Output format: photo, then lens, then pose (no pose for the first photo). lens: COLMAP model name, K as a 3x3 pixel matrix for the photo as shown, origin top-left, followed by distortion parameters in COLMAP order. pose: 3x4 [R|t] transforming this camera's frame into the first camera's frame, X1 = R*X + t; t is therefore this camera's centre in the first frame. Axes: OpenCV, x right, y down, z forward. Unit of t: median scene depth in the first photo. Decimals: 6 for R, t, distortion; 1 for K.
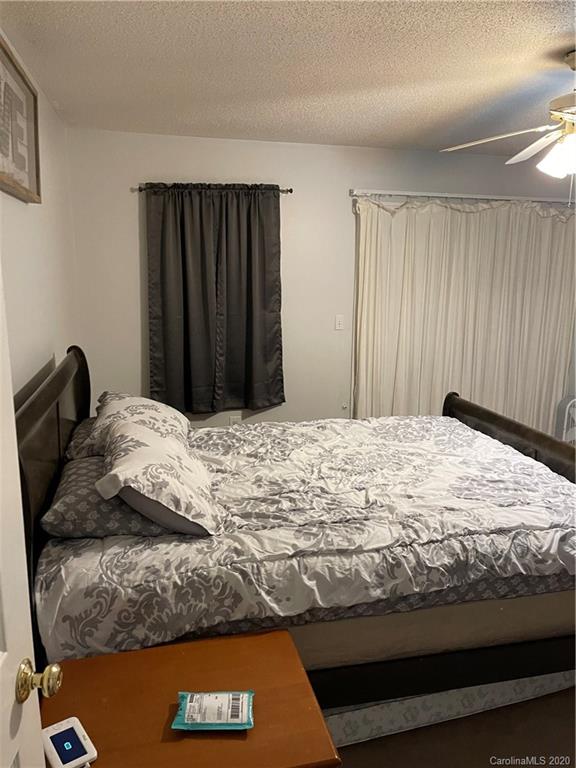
lens RADIAL K [[582.7, 0, 290.3], [0, 582.7, 385.7], [0, 0, 1]] dist [0.065916, -0.091796]
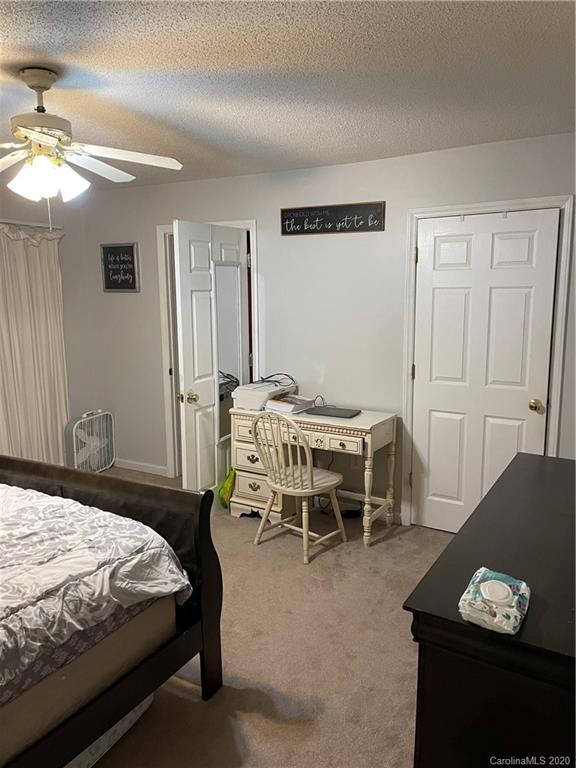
lens RADIAL K [[582.7, 0, 290.1], [0, 582.7, 379.9], [0, 0, 1]] dist [0.065916, -0.091796]
pose [[0.669042, -0.136704, 0.730544, 0.000670], [0.169496, 0.985101, 0.029112, -0.030682], [-0.723639, 0.104347, 0.682245, 0.101776]]
